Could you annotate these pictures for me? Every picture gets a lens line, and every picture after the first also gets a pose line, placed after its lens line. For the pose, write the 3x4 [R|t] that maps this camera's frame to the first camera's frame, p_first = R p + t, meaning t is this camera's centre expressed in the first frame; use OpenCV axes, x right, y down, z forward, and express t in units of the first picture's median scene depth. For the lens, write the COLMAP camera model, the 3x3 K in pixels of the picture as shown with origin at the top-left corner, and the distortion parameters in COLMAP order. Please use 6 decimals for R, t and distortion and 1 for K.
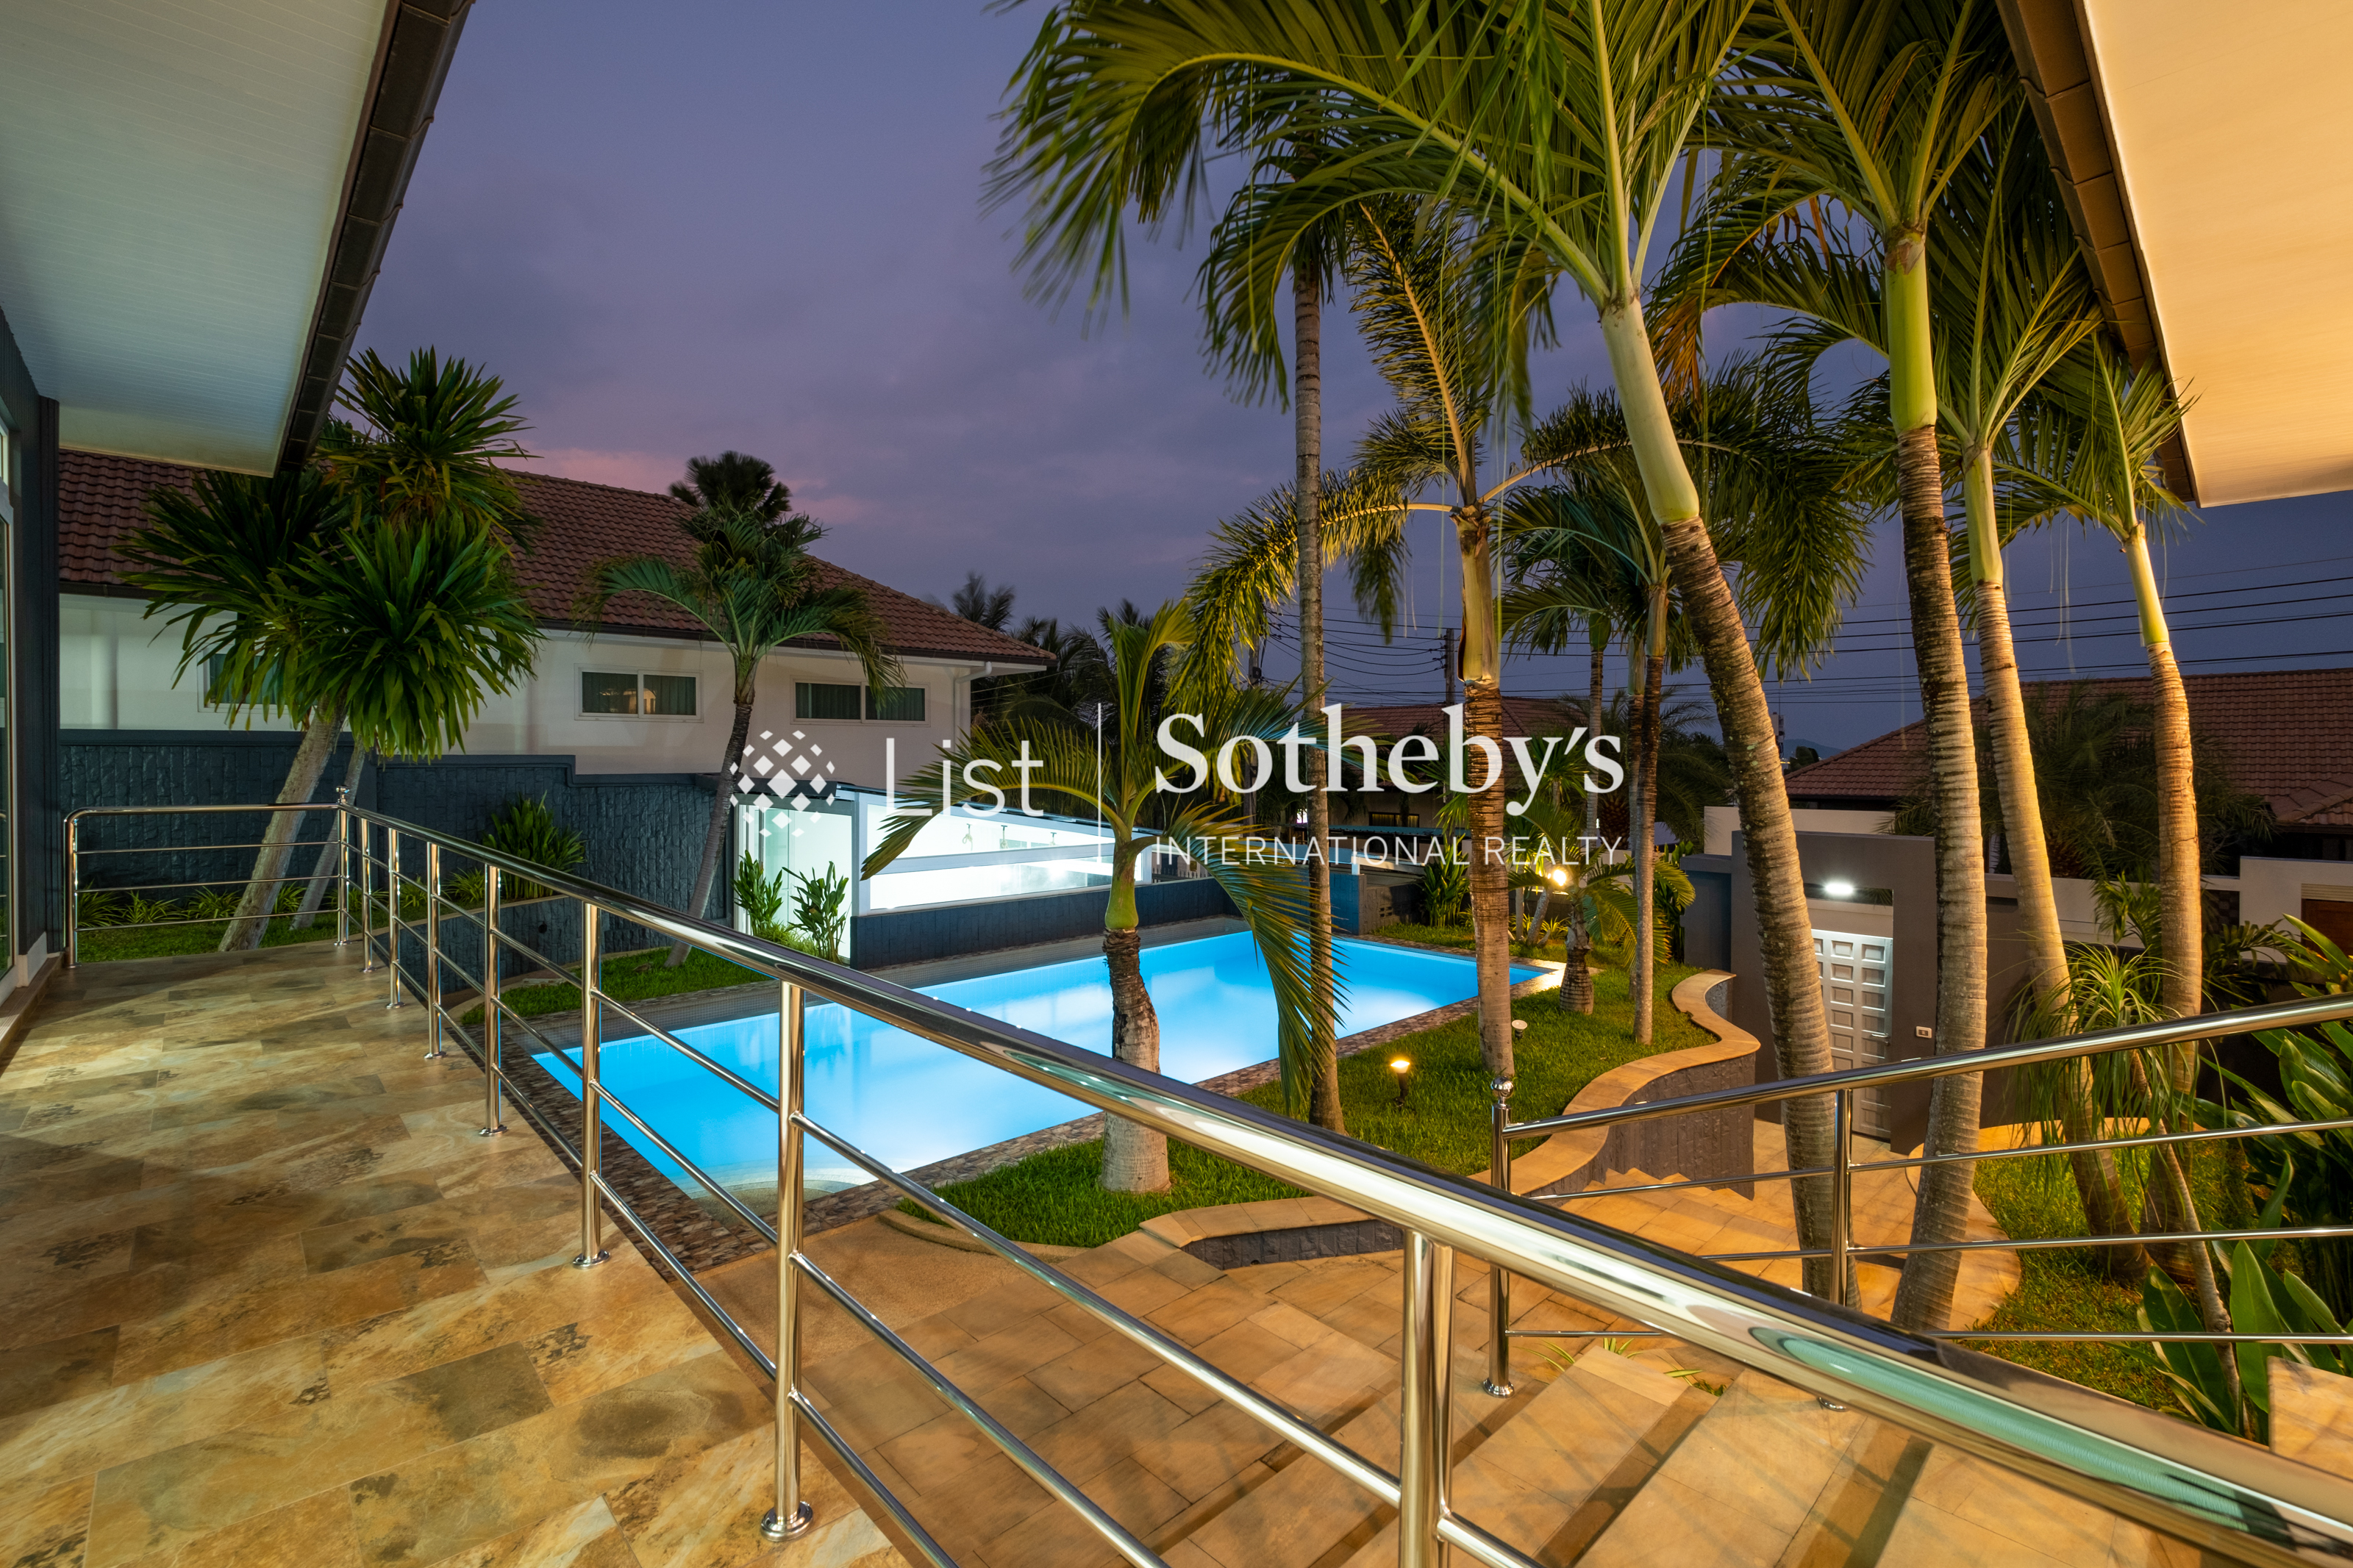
lens RADIAL K [[1027.3, 0, 1176.3], [0, 1027.3, 763.4], [0, 0, 1]] dist [-0.000512, 0.000018]
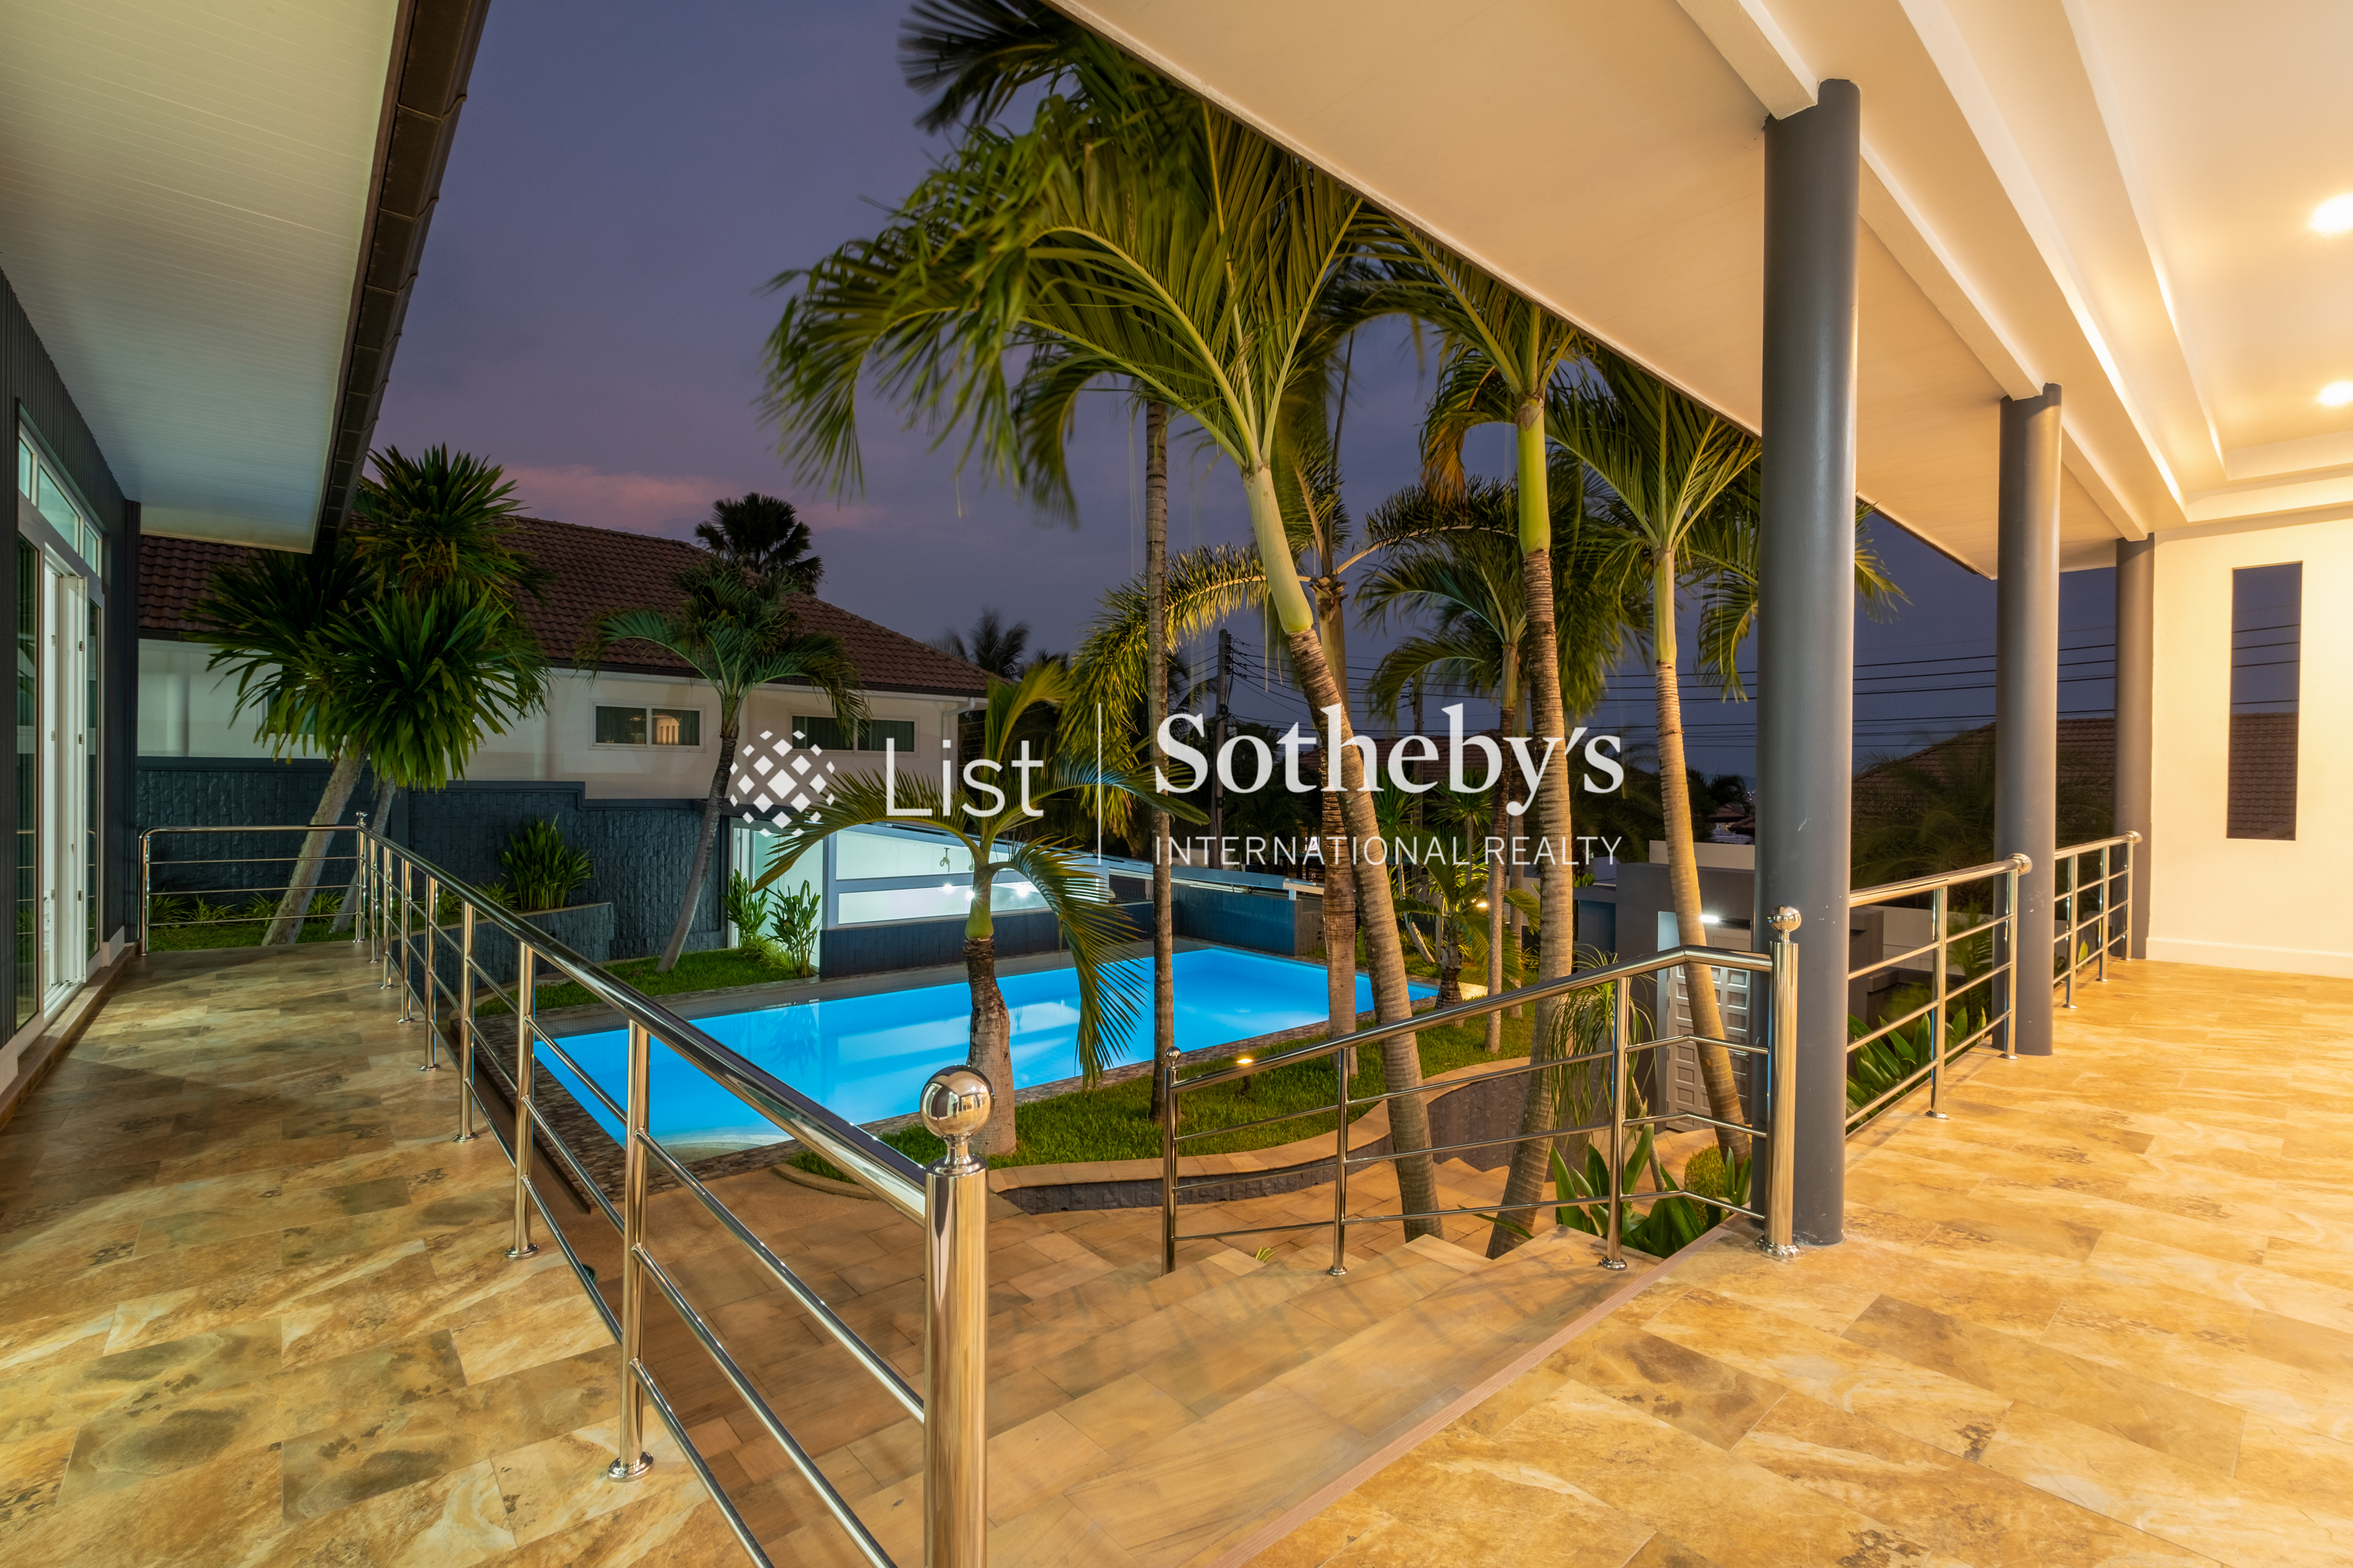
lens RADIAL K [[1023.9, 0, 1176.5], [0, 1023.9, 784.0], [0, 0, 1]] dist [0.000206, -0.000141]
pose [[0.999252, 0.011036, -0.037067, 0.190253], [-0.011220, 0.999926, -0.004742, -0.014742], [0.037012, 0.005154, 0.999302, -0.169530]]
